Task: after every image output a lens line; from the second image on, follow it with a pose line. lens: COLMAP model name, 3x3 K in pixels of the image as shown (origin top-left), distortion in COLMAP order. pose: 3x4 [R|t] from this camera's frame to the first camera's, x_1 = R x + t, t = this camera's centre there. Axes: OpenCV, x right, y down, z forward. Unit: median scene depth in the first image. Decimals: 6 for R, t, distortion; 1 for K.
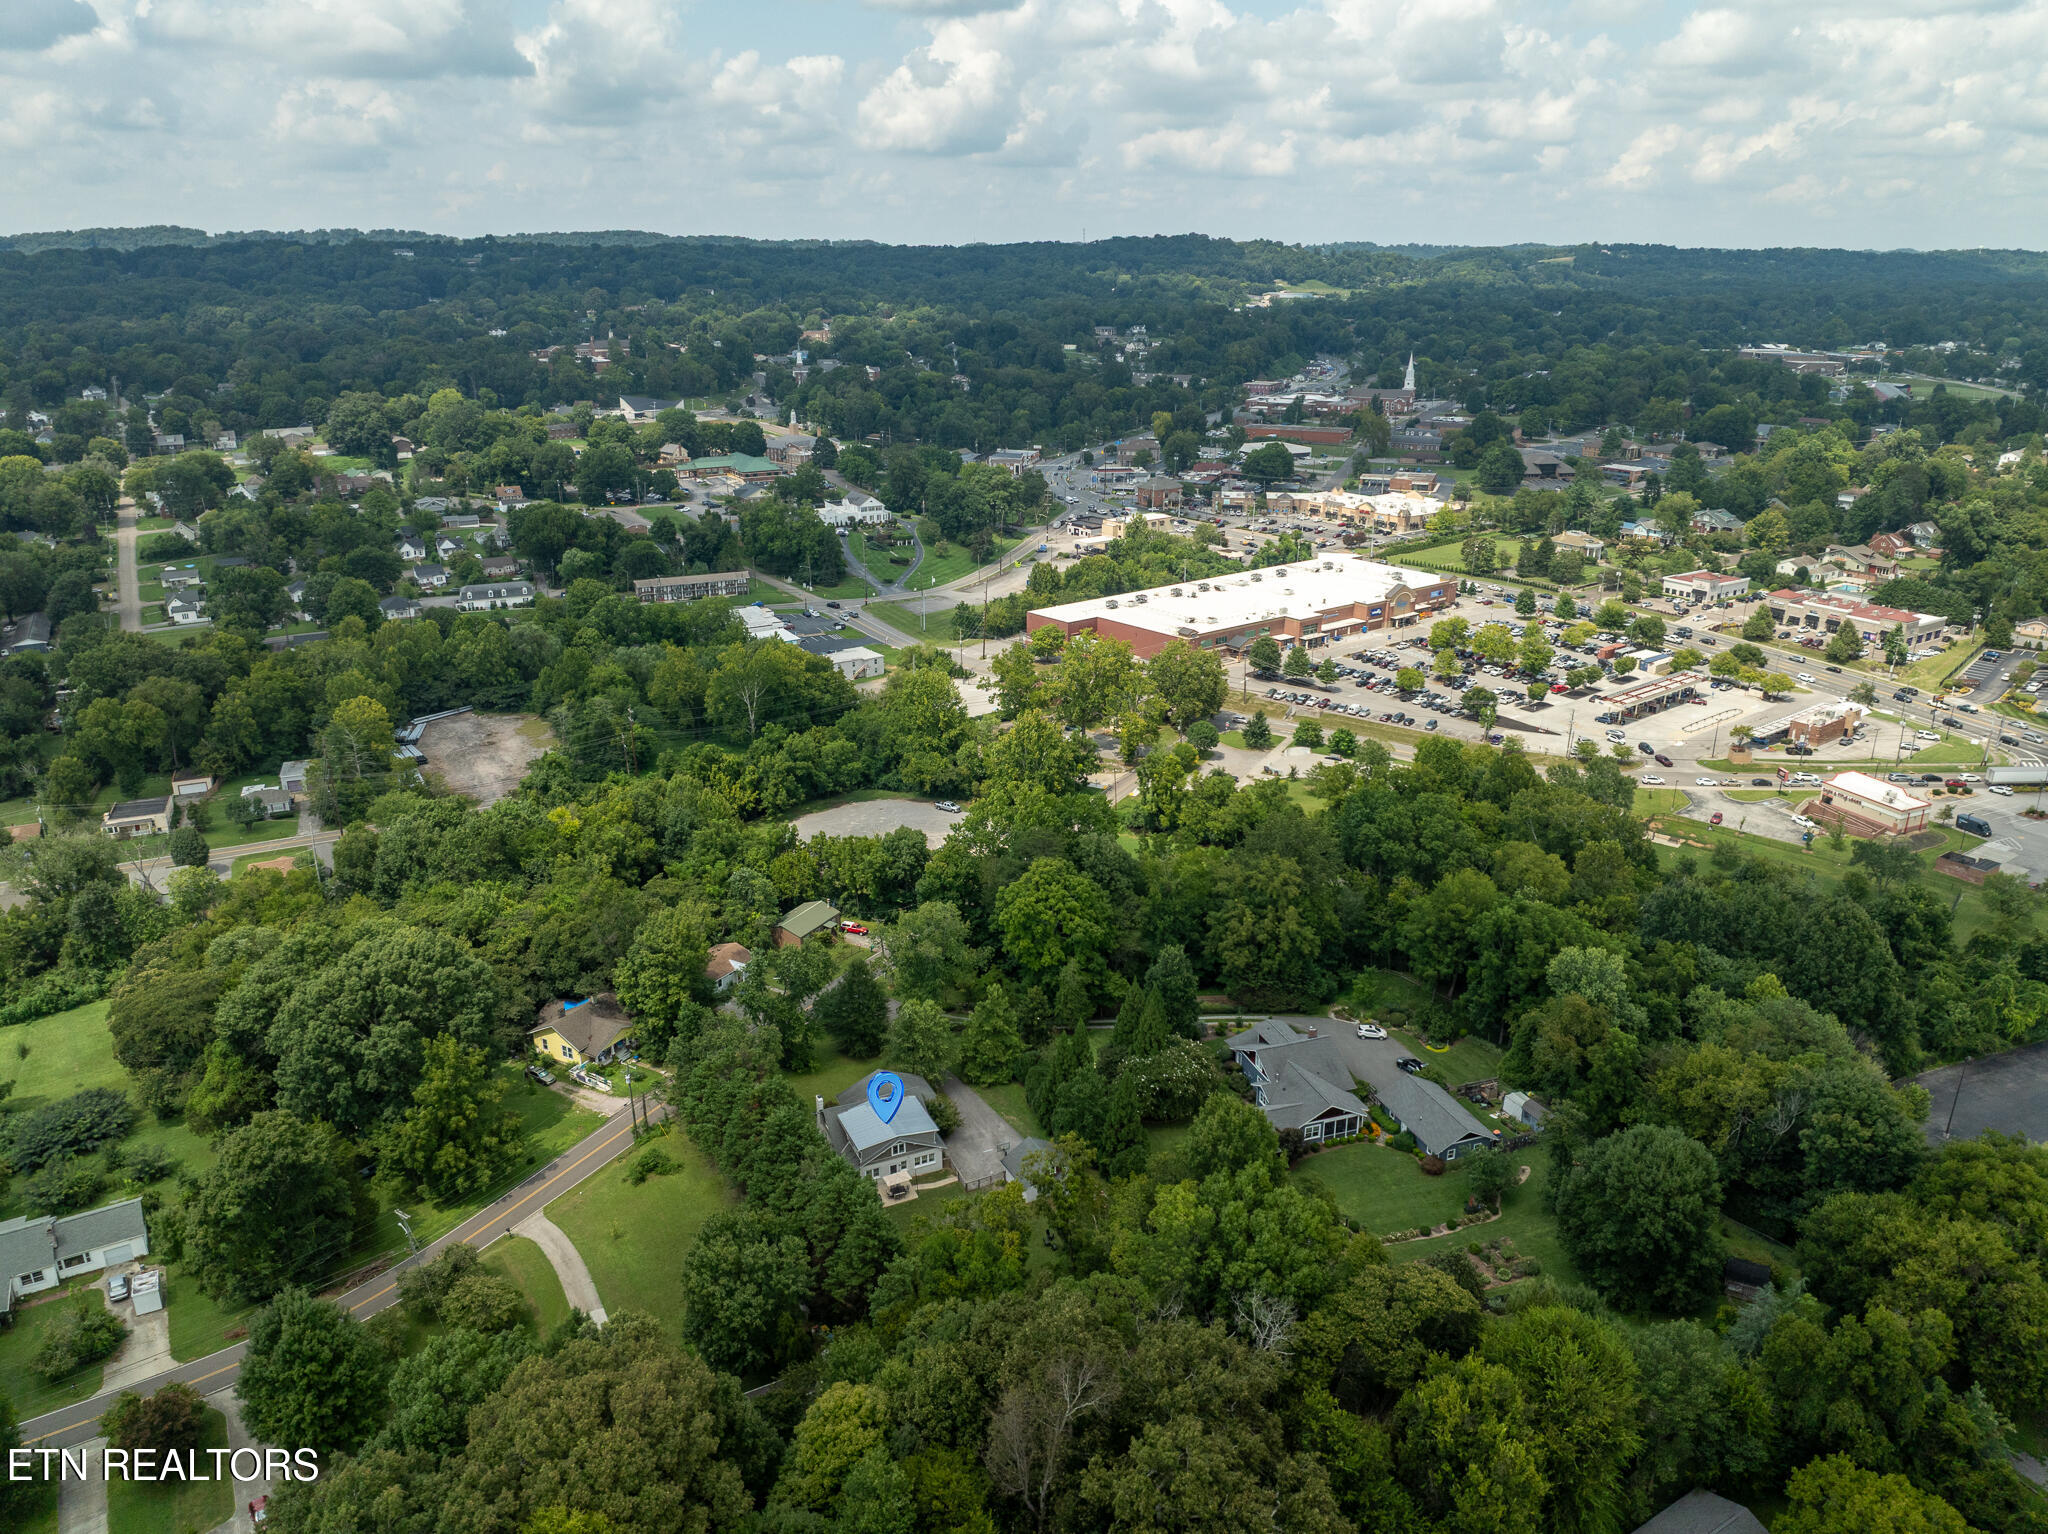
lens RADIAL K [[1445.9, 0, 1027.5], [0, 1445.9, 769.7], [0, 0, 1]] dist [-0.052478, 0.027175]
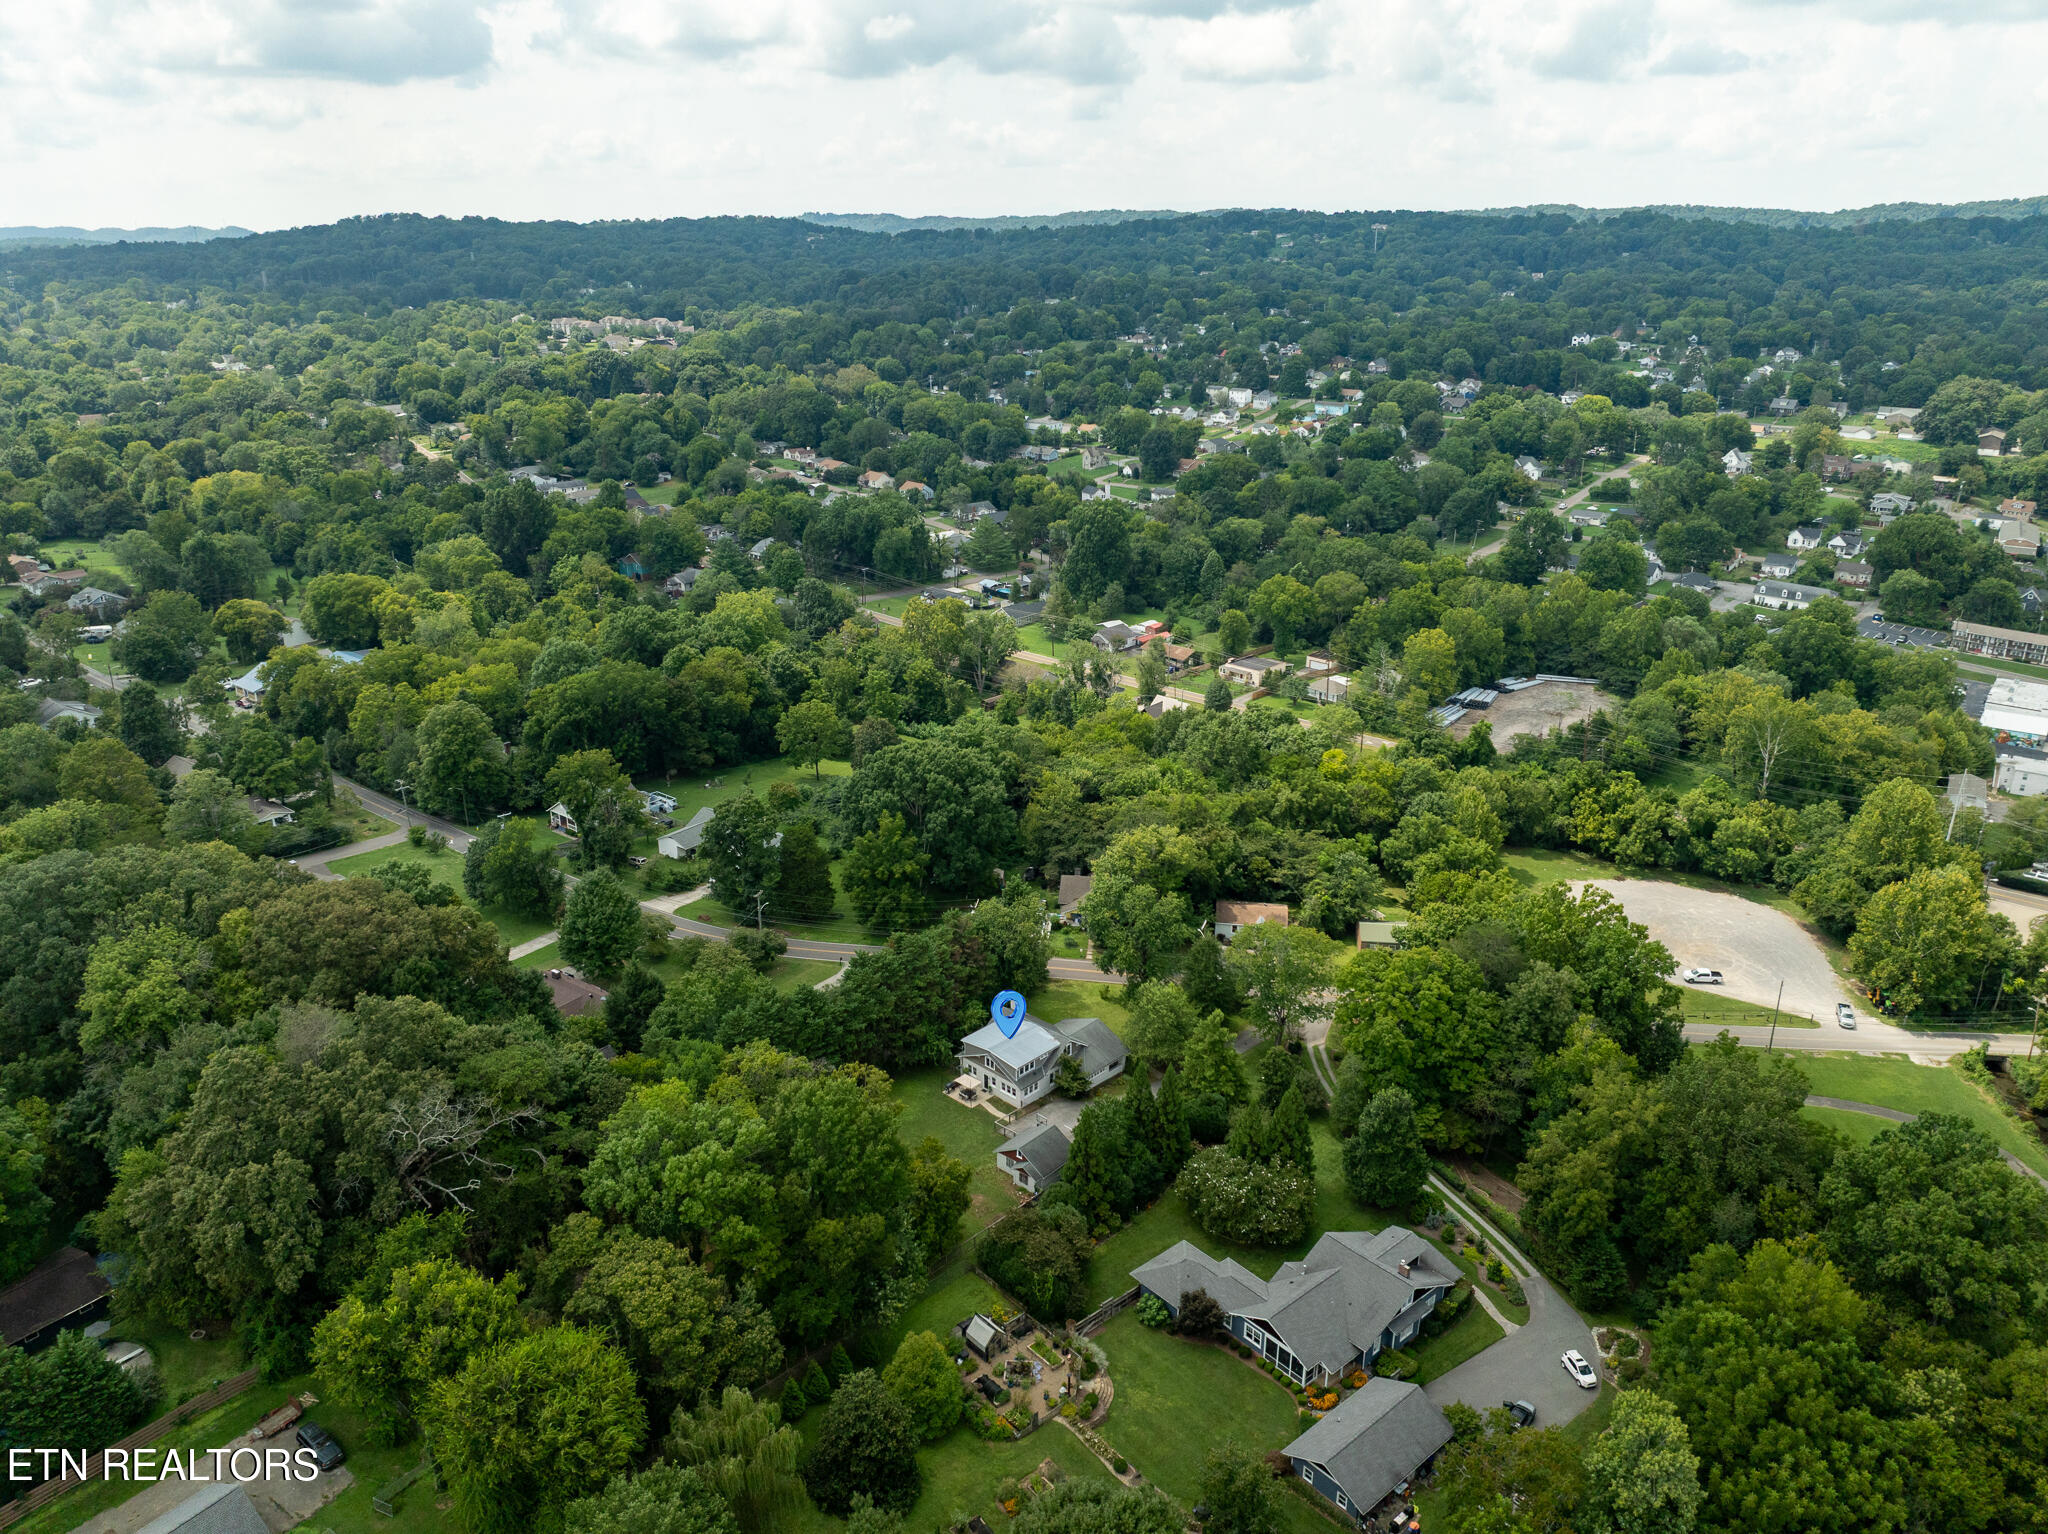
lens RADIAL K [[1445.9, 0, 1027.7], [0, 1445.9, 763.8], [0, 0, 1]] dist [-0.052478, 0.027175]
pose [[0.399323, 0.326675, -0.856636, 0.257534], [-0.312501, 0.926910, 0.207800, -0.058794], [0.861907, 0.184720, 0.472223, 0.160167]]
